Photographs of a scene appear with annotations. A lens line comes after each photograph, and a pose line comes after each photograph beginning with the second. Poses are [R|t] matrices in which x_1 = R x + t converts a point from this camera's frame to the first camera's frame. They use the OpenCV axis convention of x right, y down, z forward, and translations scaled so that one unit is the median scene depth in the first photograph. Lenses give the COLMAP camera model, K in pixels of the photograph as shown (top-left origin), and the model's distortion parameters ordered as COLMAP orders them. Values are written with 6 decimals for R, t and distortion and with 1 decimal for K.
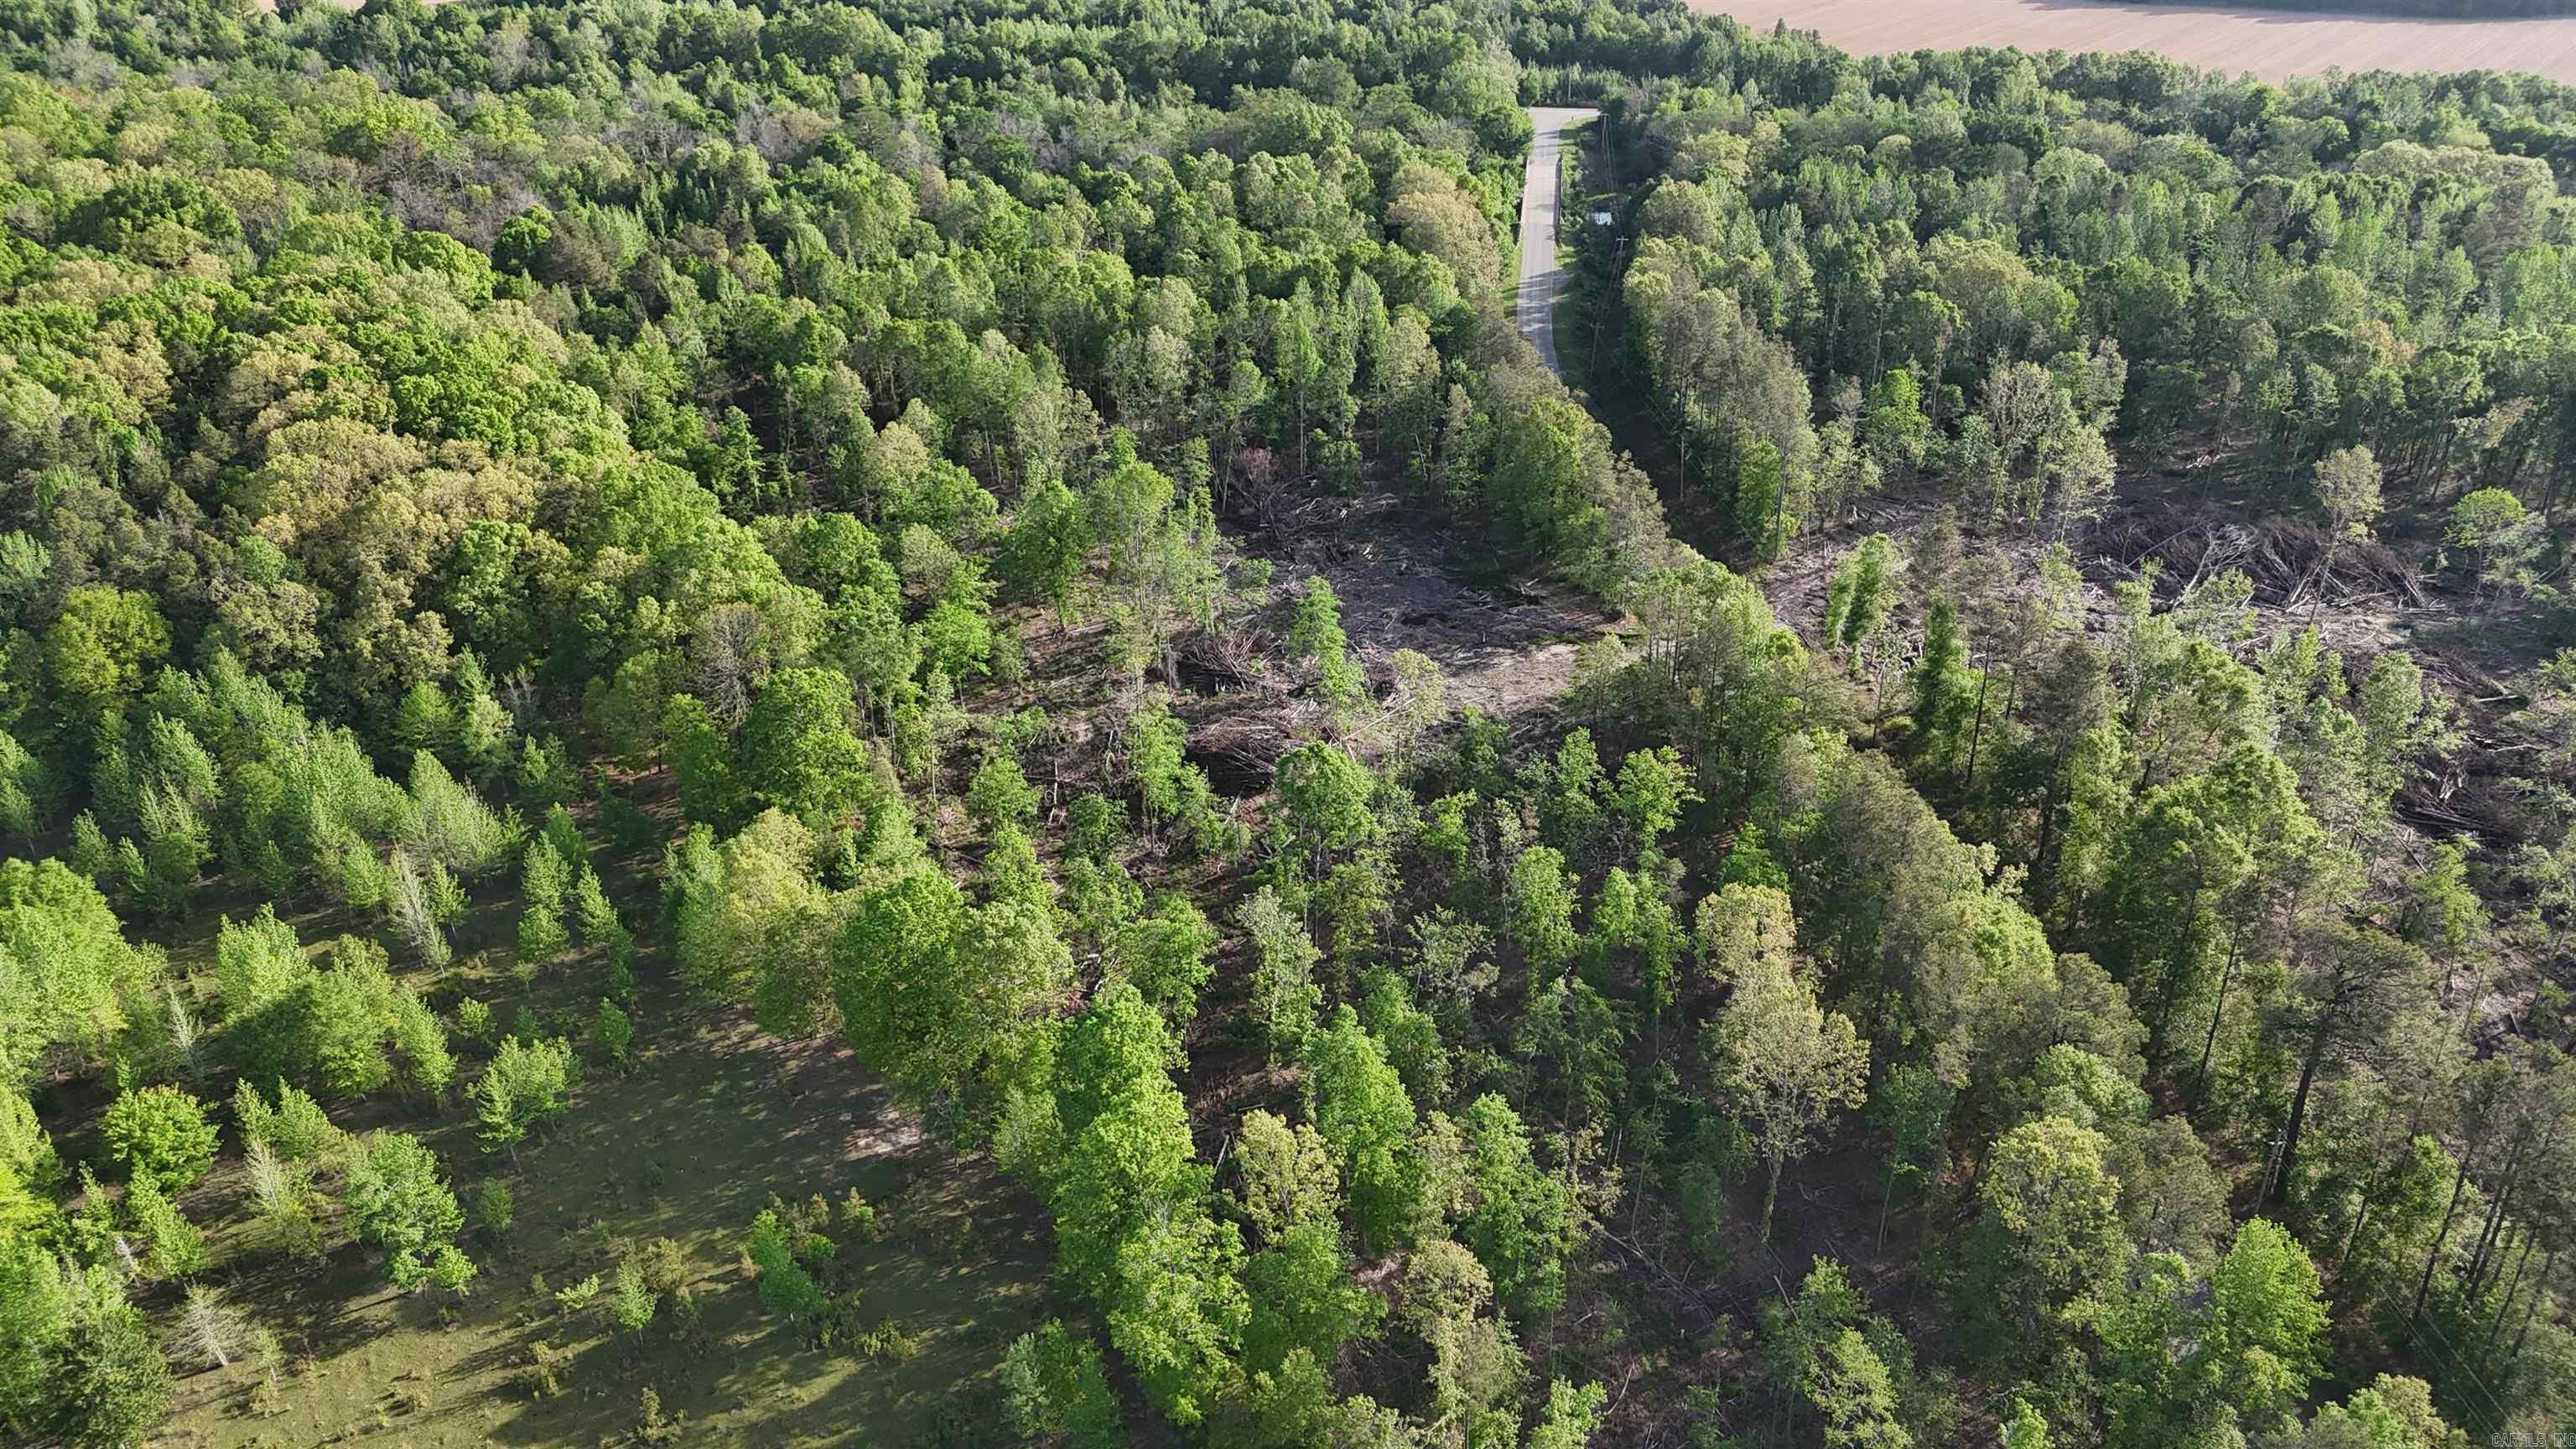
lens RADIAL K [[1913.9, 0, 1294.6], [0, 1913.9, 714.5], [0, 0, 1]] dist [0.087519, -0.075587]
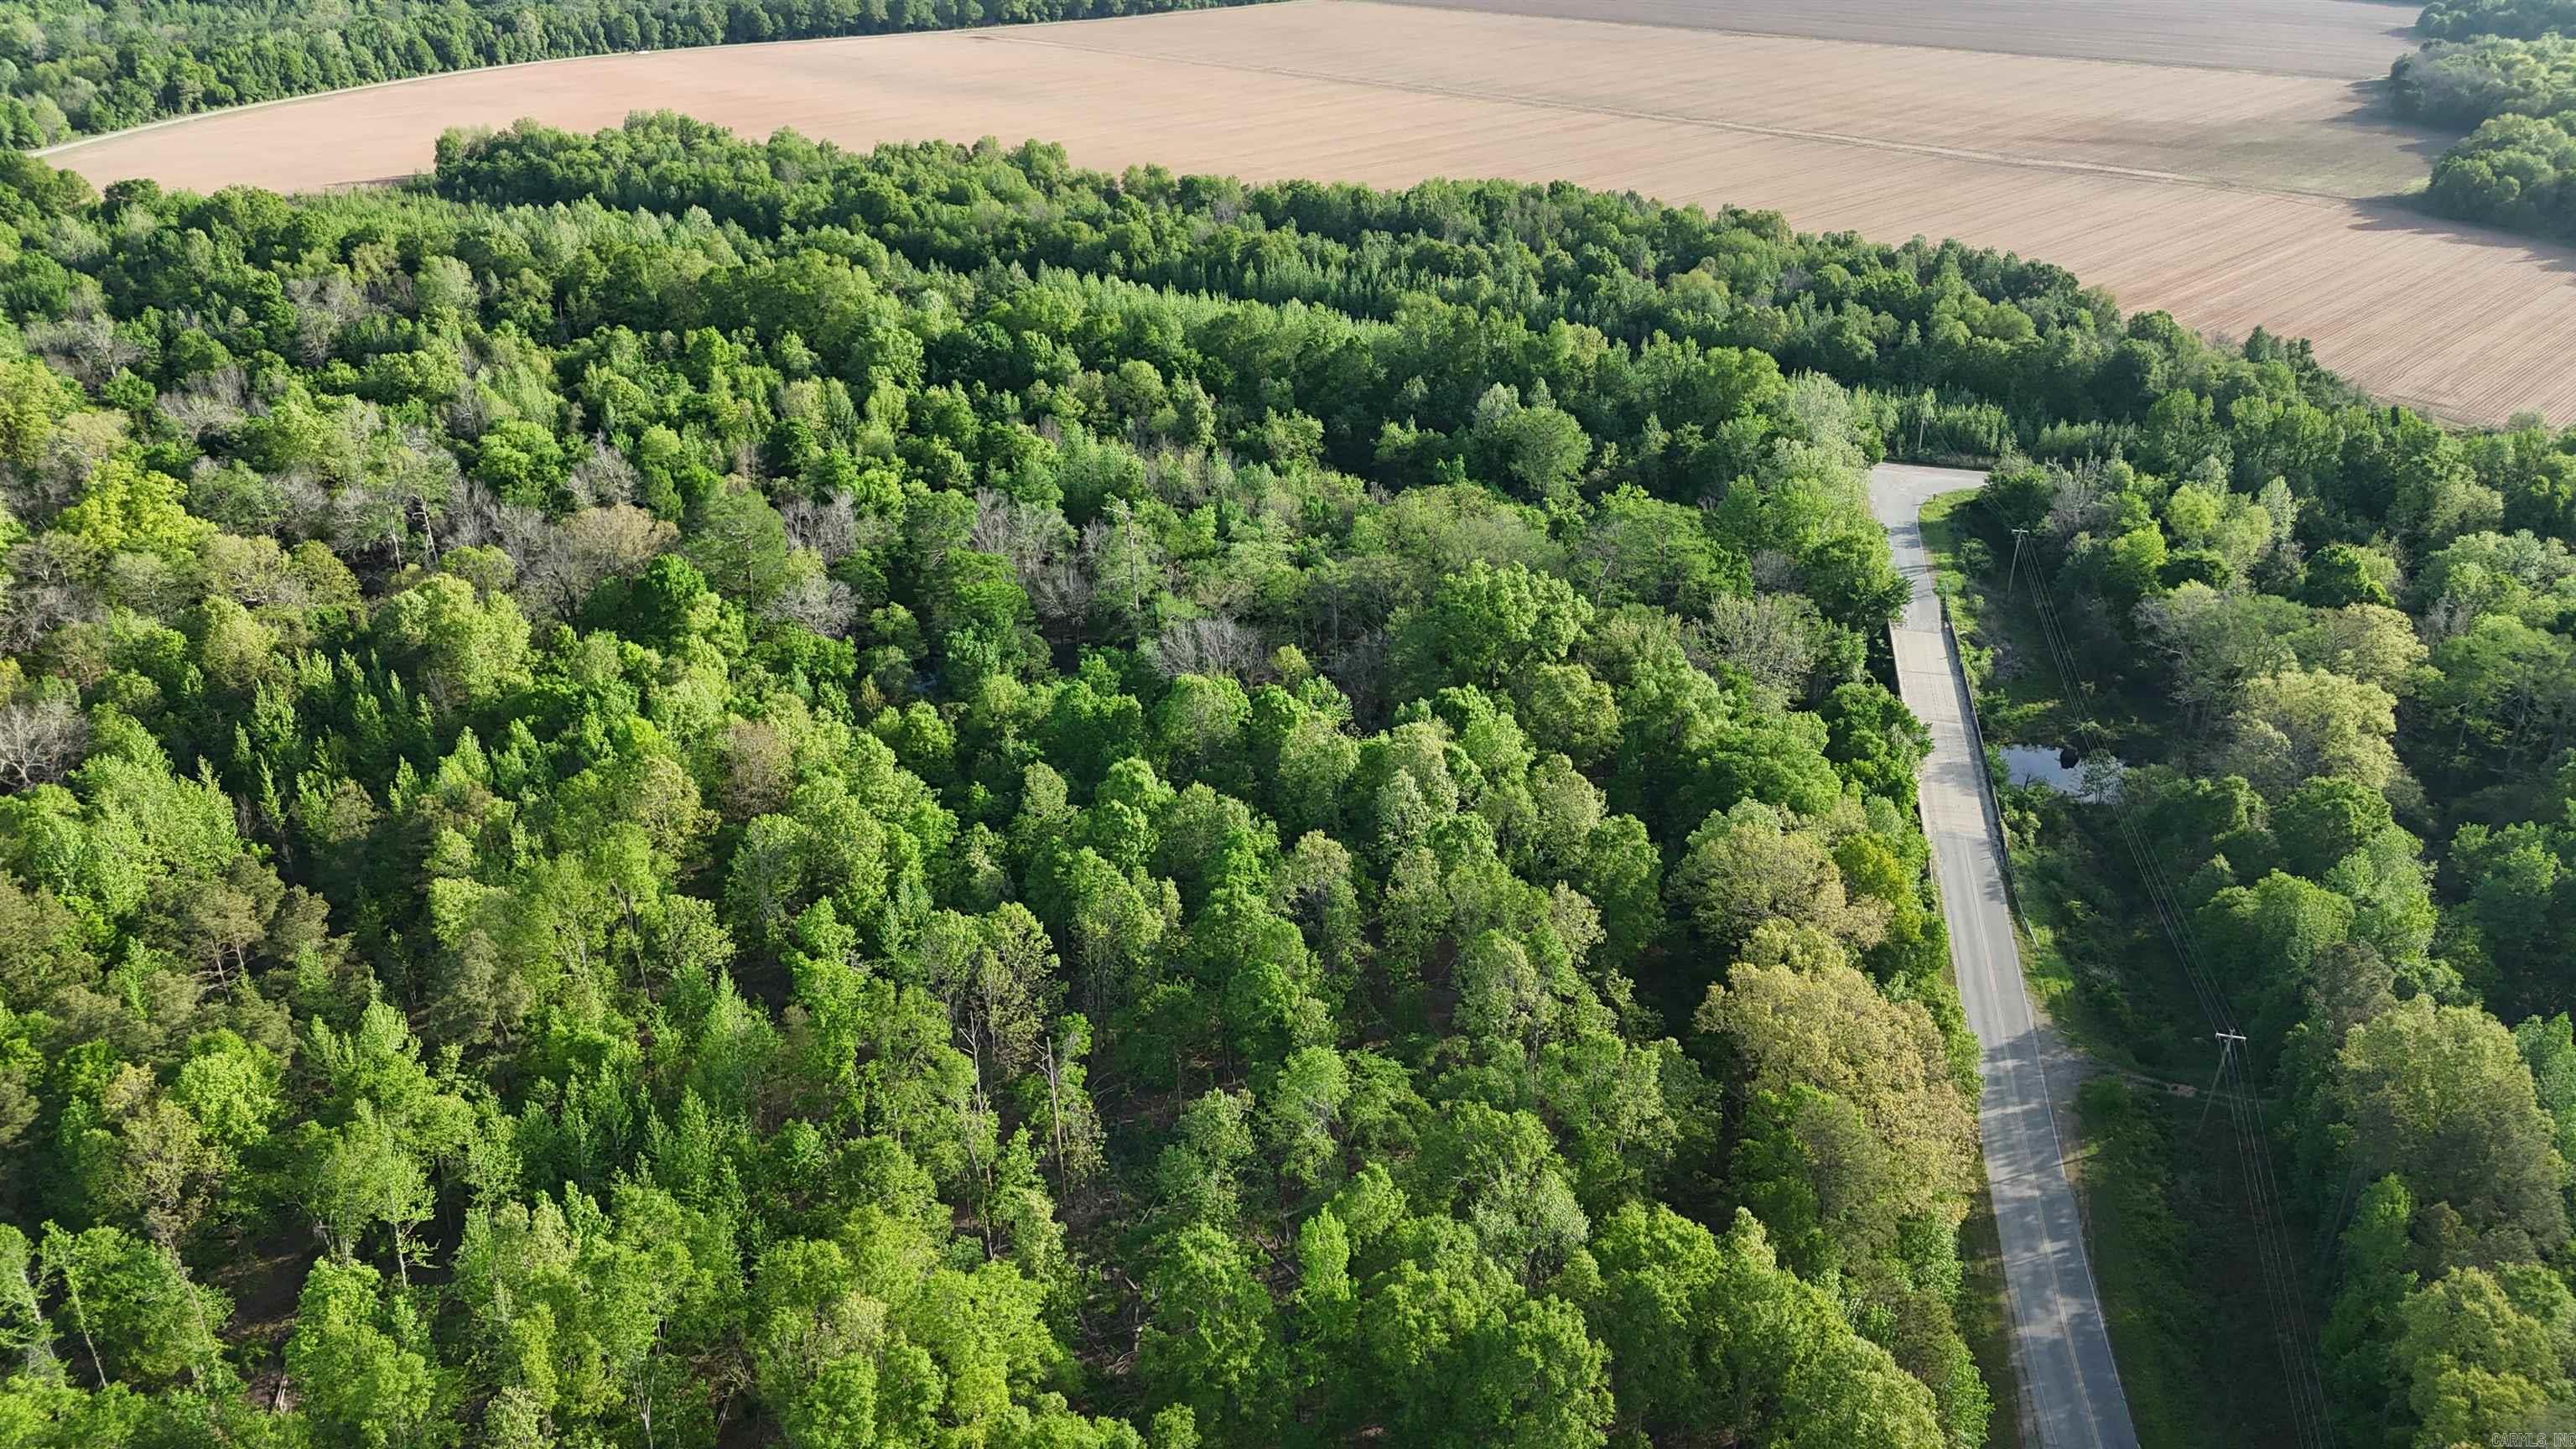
lens RADIAL K [[1913.9, 0, 1294.6], [0, 1913.9, 714.5], [0, 0, 1]] dist [0.087519, -0.075587]
pose [[0.995654, 0.057193, -0.073499, -0.010742], [-0.060547, 0.997185, -0.044236, -0.229991], [0.070763, 0.048494, 0.996314, 0.432941]]
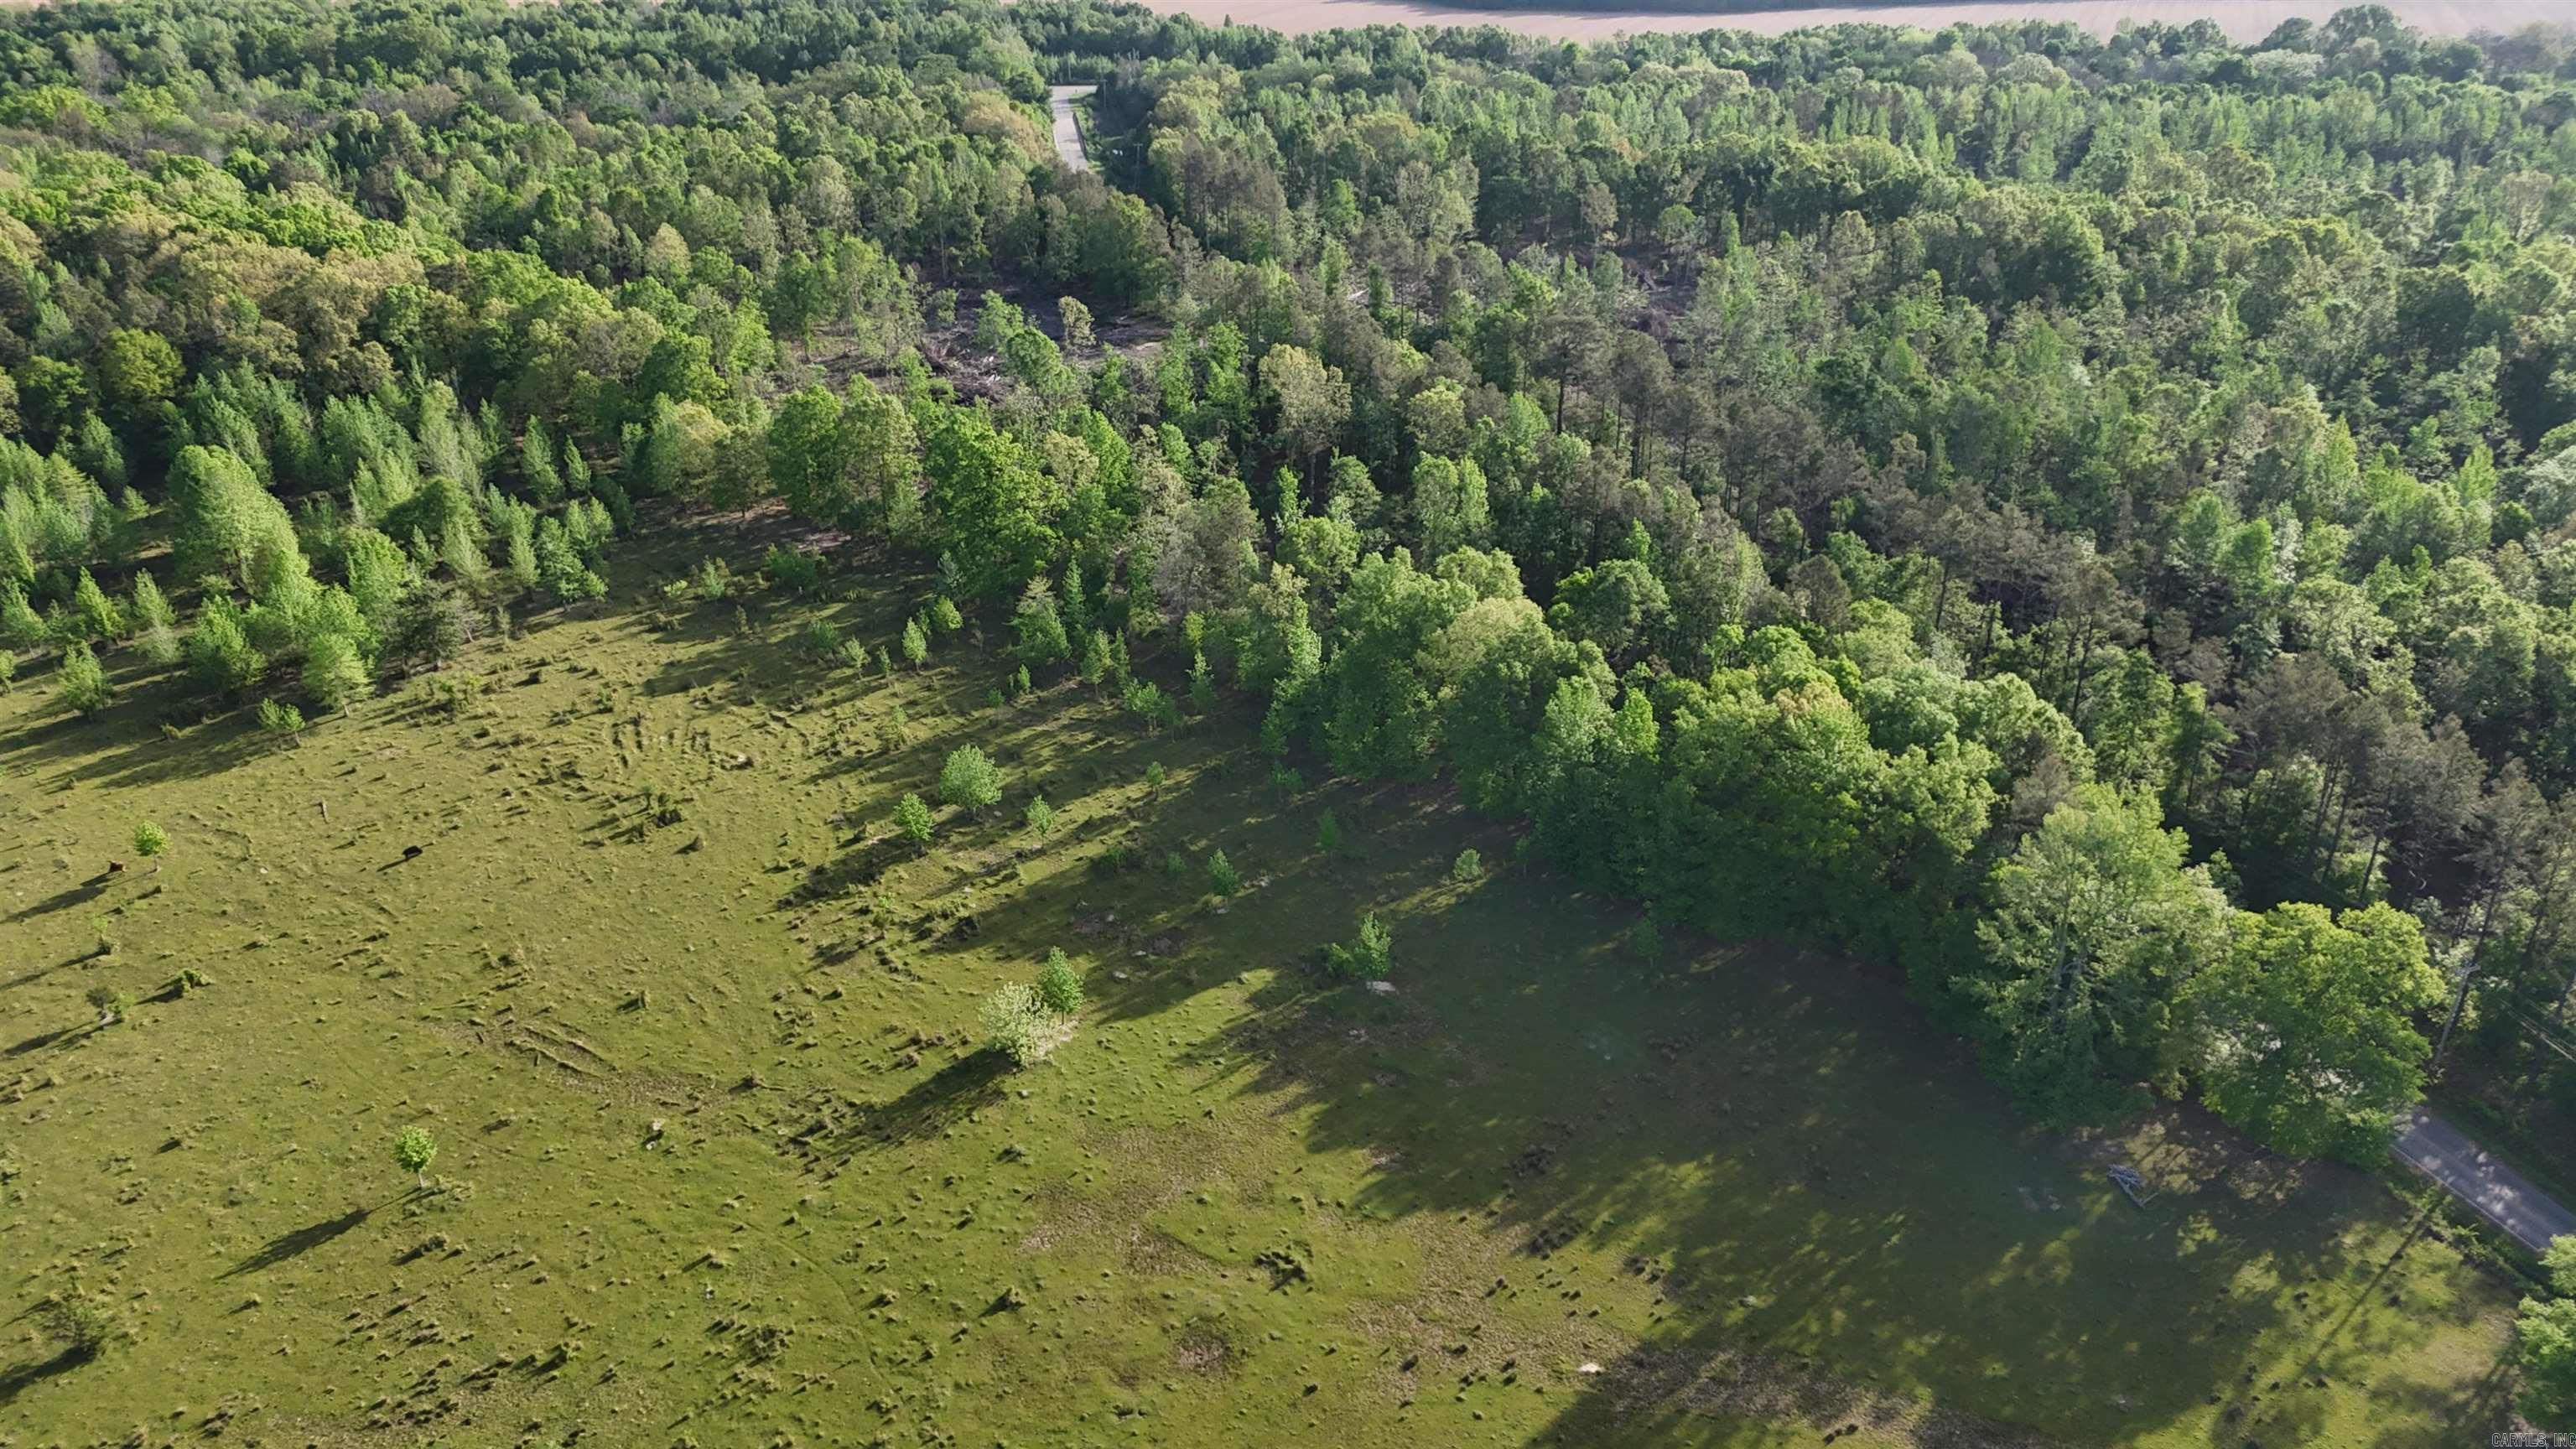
lens RADIAL K [[1869.9, 0, 1288.0], [0, 1869.9, 724.5], [0, 0, 1]] dist [0.056891, 0.001399]
pose [[0.964107, -0.116062, 0.238802, -0.070930], [0.121460, 0.992564, -0.007962, 0.140857], [-0.236103, 0.036681, 0.971036, -0.224774]]
